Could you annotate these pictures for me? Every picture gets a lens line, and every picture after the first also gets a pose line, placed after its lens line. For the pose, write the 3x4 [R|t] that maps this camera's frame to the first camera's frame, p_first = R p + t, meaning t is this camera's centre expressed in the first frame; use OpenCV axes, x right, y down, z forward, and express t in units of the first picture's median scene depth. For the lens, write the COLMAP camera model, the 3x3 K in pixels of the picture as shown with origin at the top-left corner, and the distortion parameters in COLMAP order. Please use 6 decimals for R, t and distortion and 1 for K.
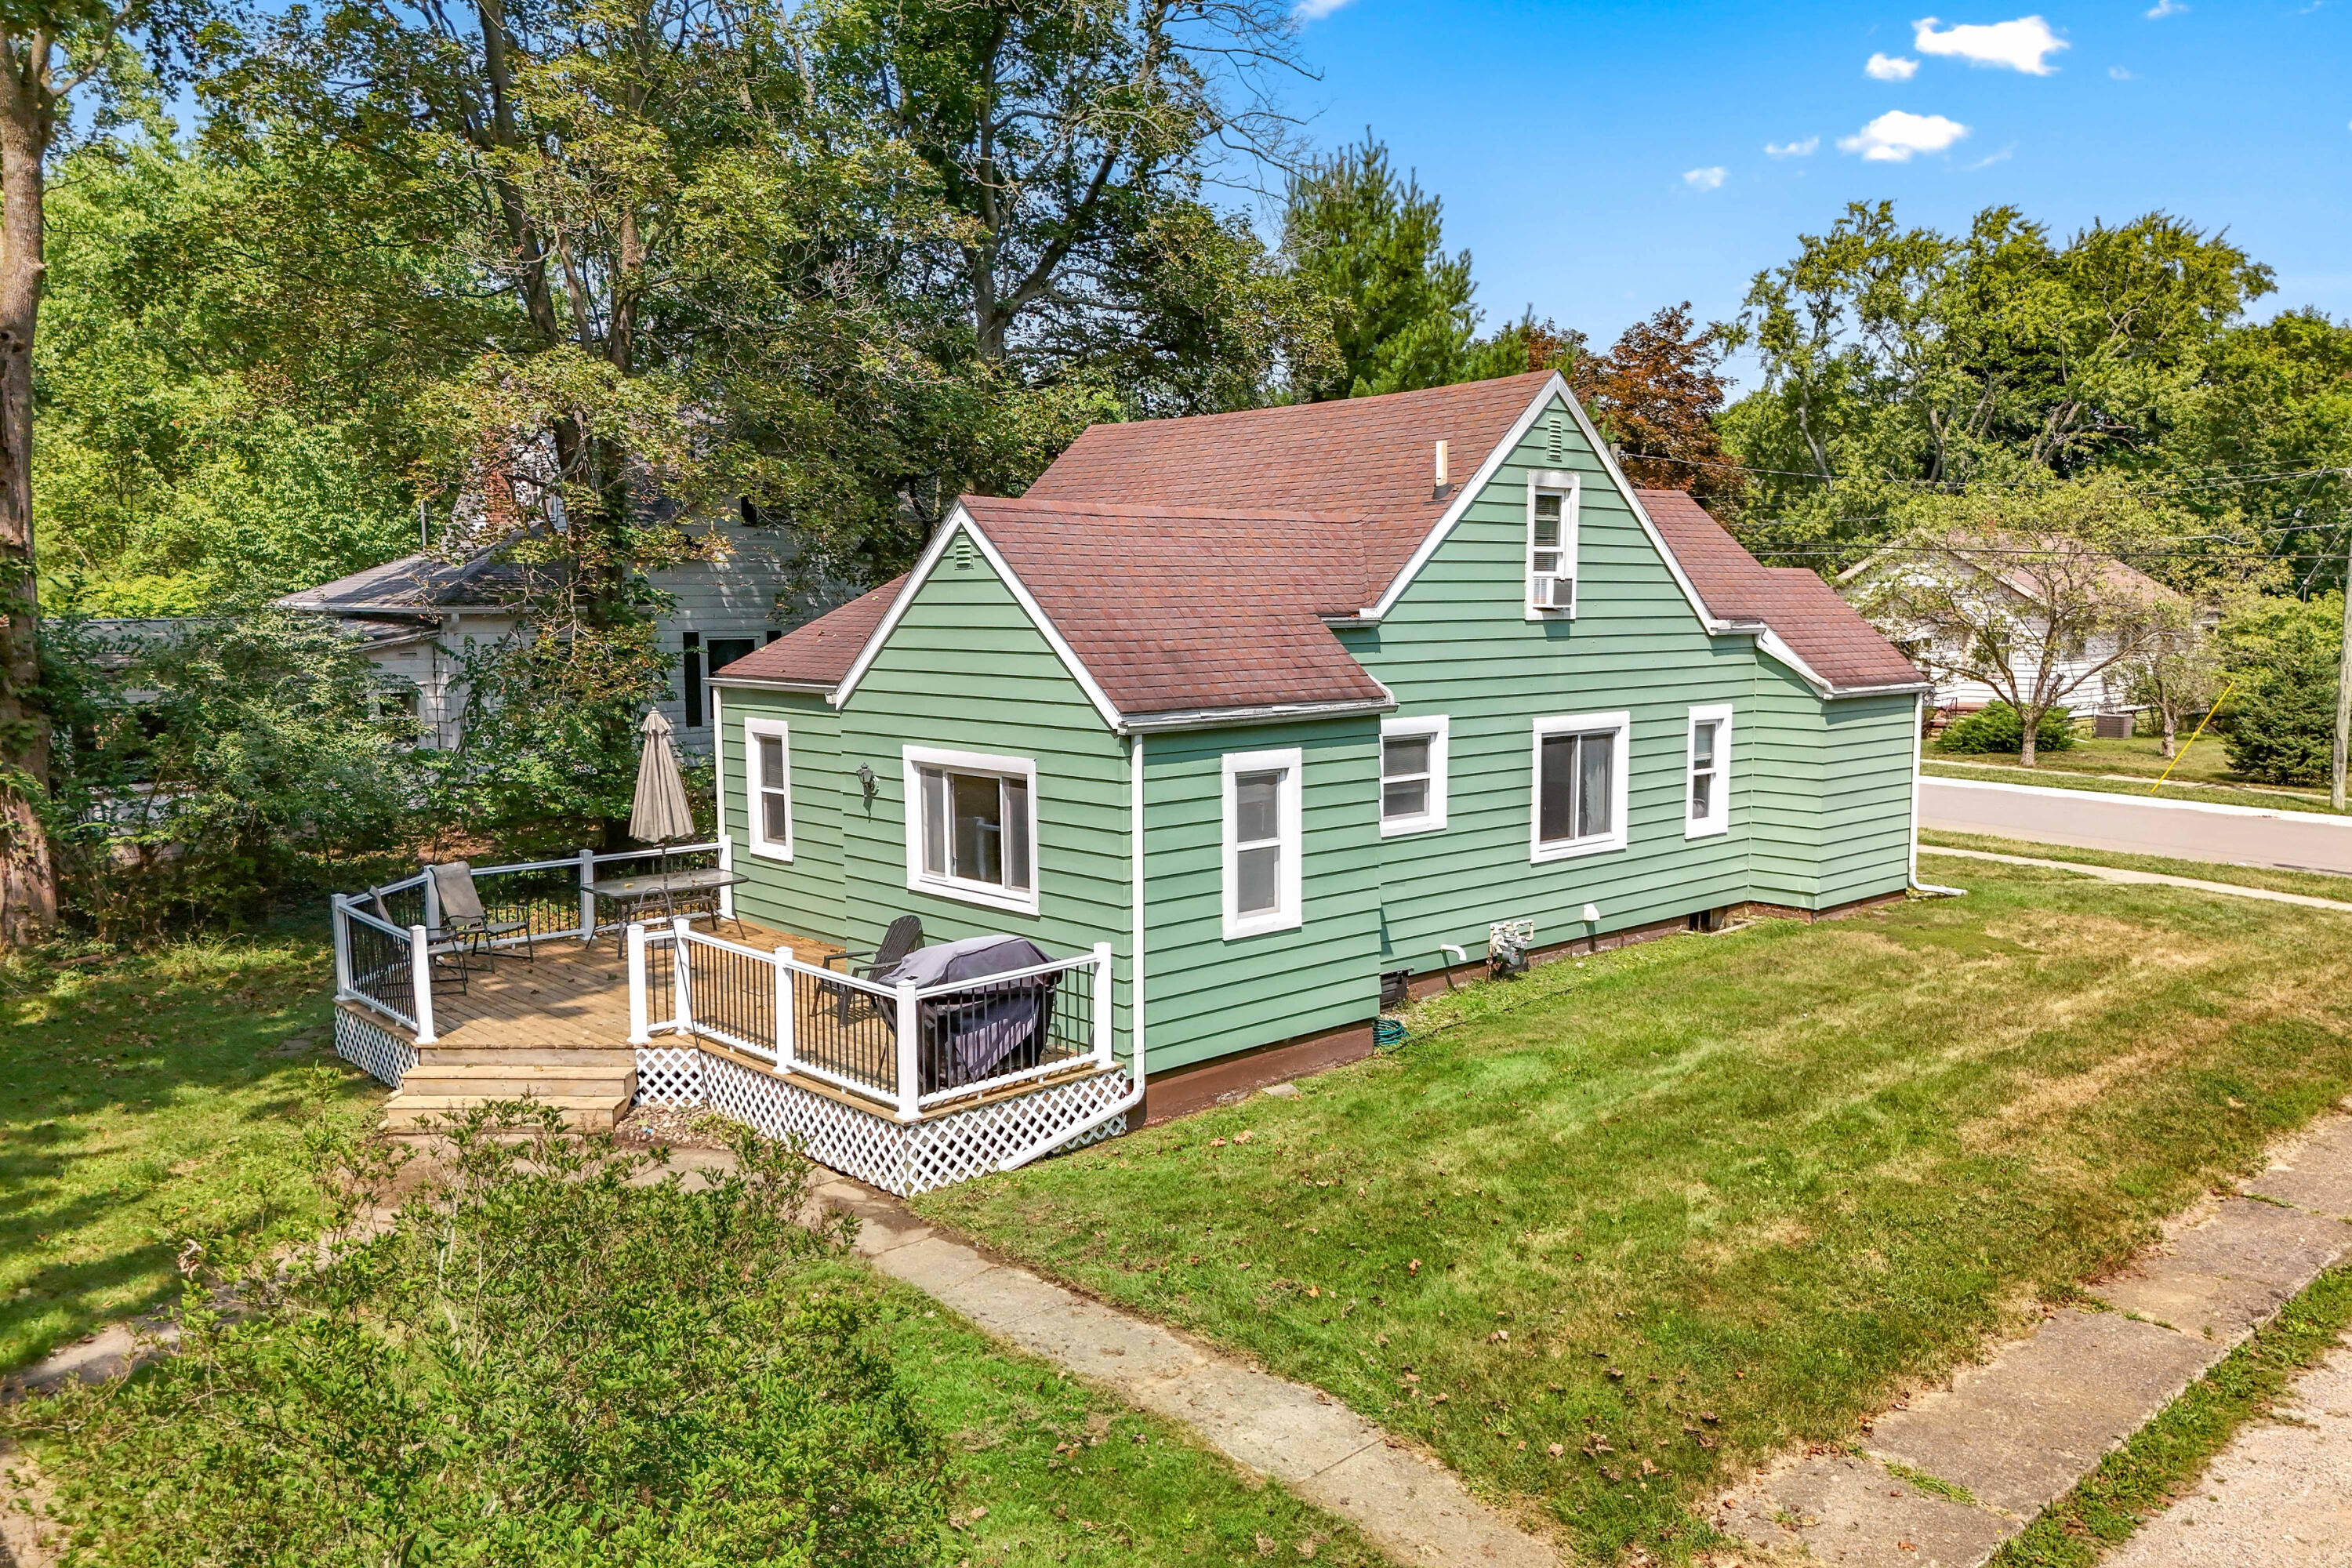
lens RADIAL K [[1714.6, 0, 1218.5], [0, 1714.6, 788.3], [0, 0, 1]] dist [0.068302, -0.042459]
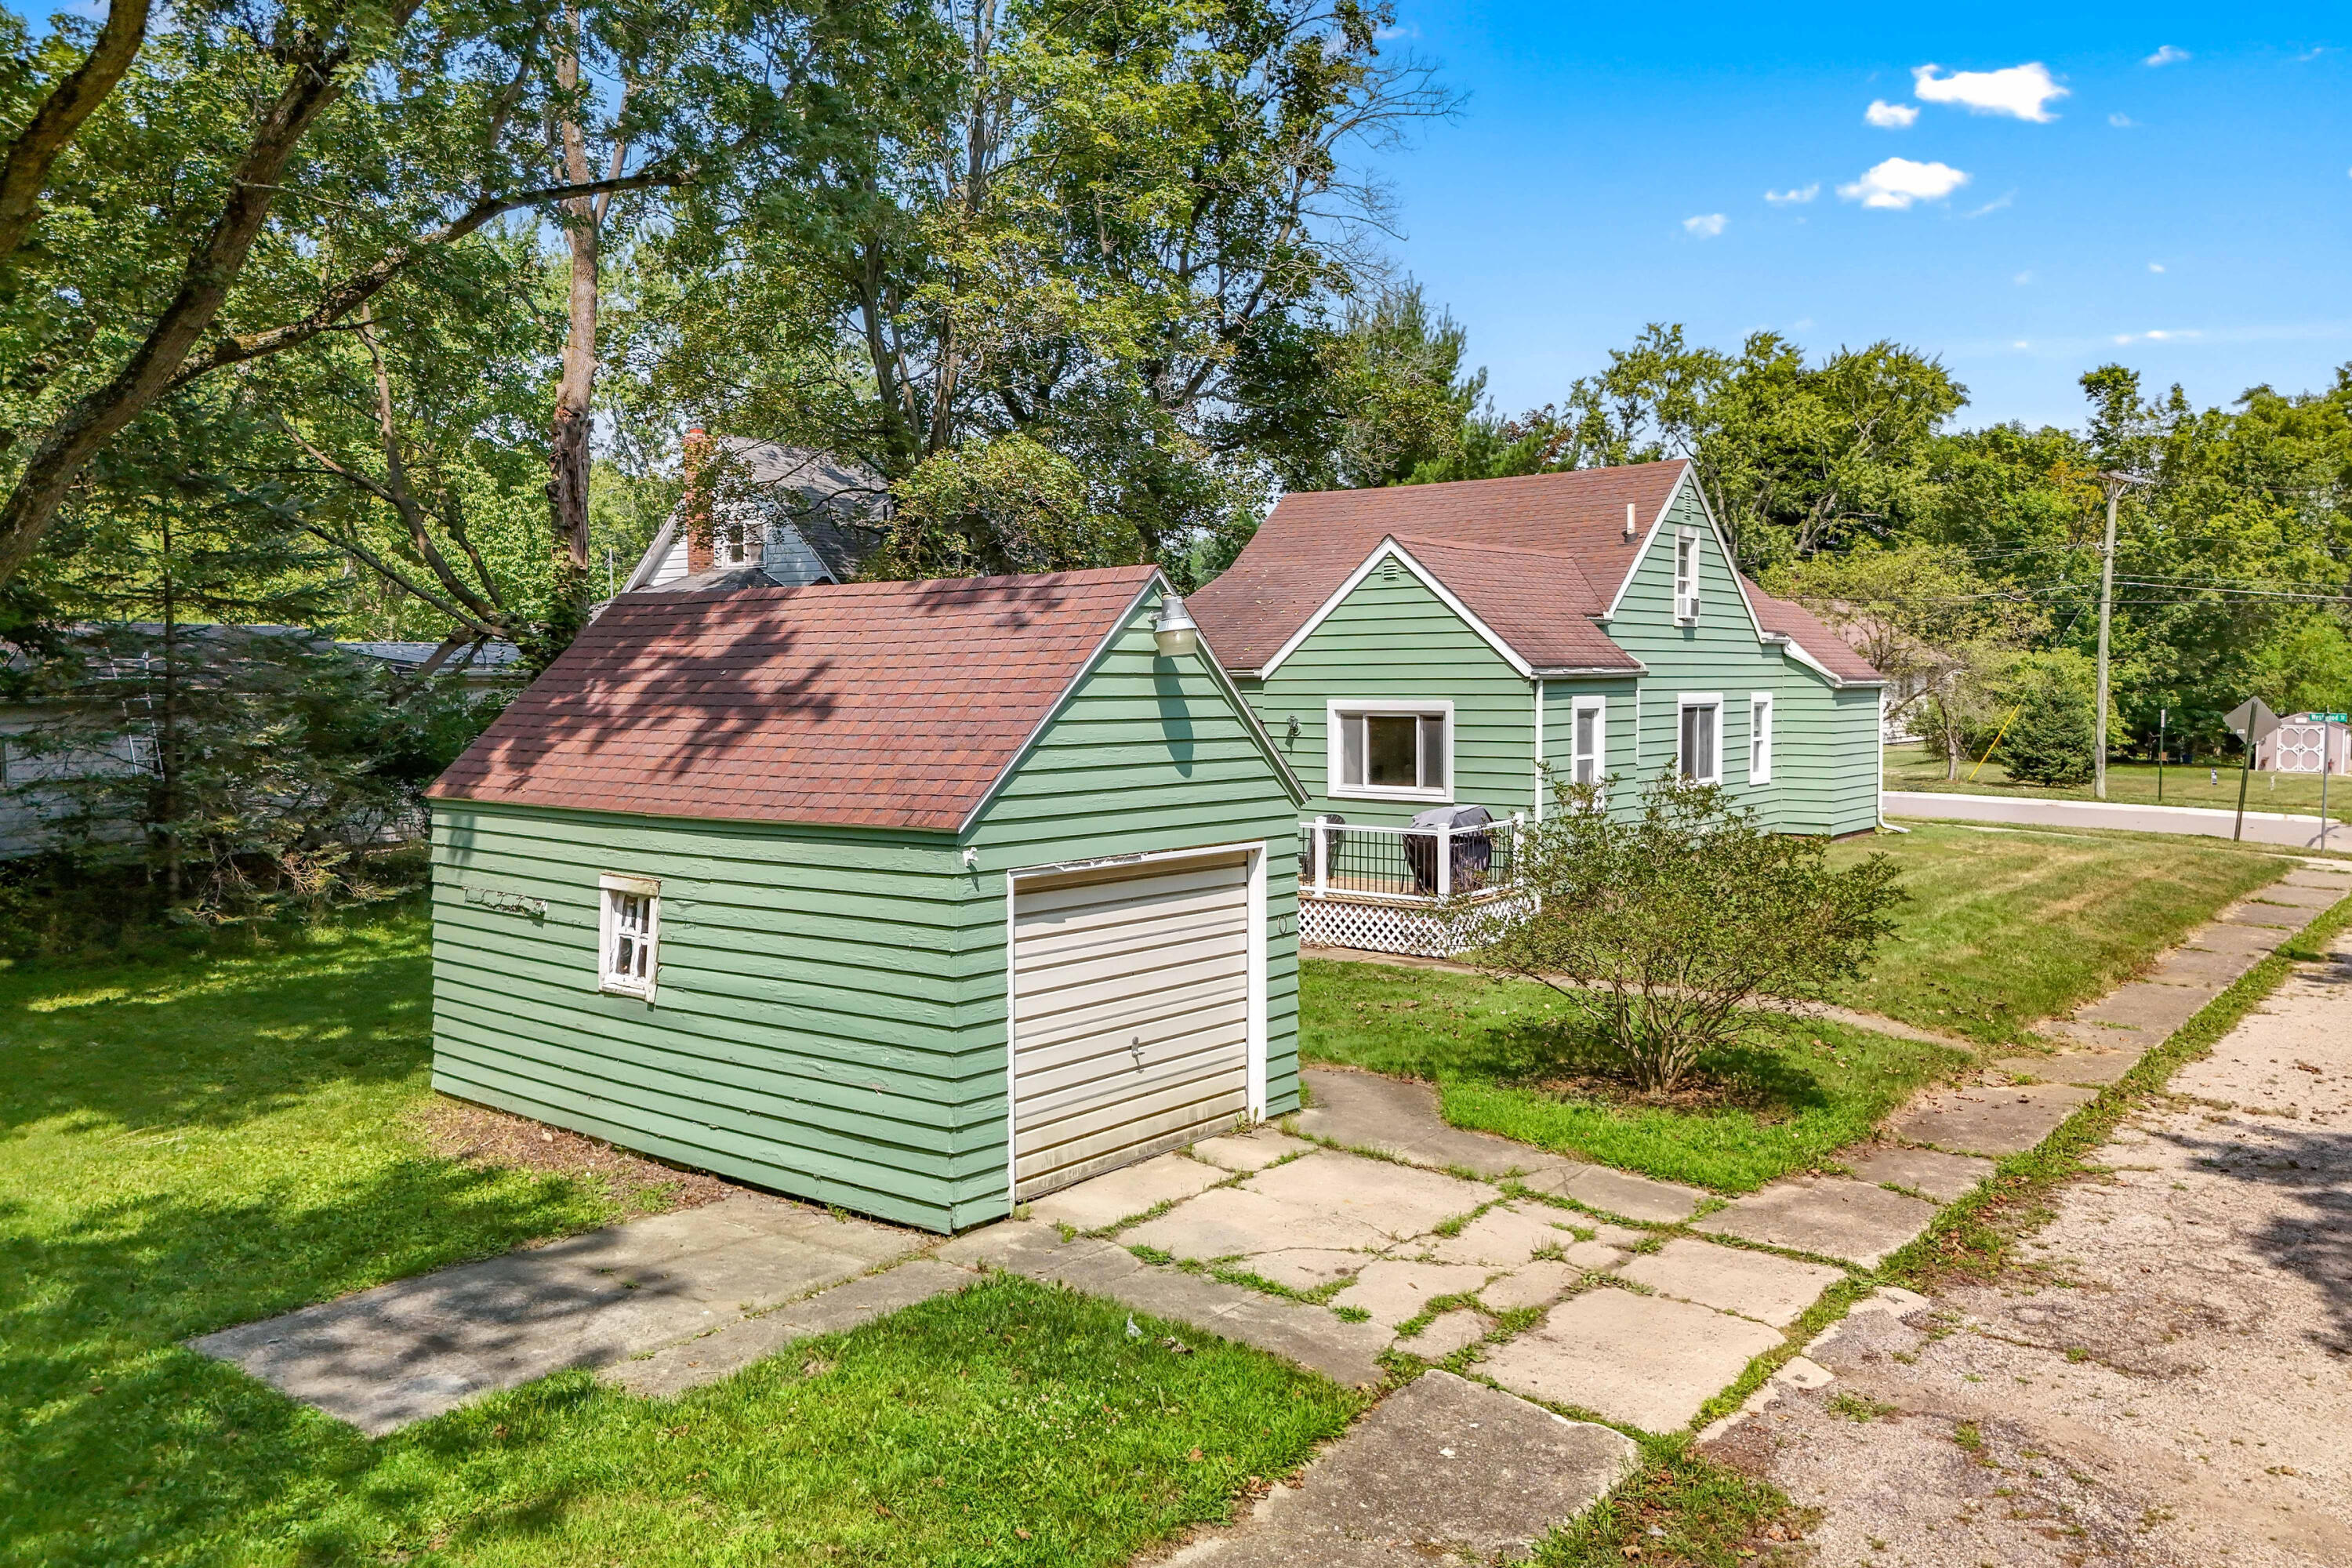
lens RADIAL K [[1706.4, 0, 1186.0], [0, 1706.4, 770.2], [0, 0, 1]] dist [0.037525, -0.001792]
pose [[0.990715, -0.008144, 0.135712, -0.193093], [0.015564, 0.998436, -0.053700, 0.043327], [-0.135062, 0.055313, 0.989292, -0.172150]]
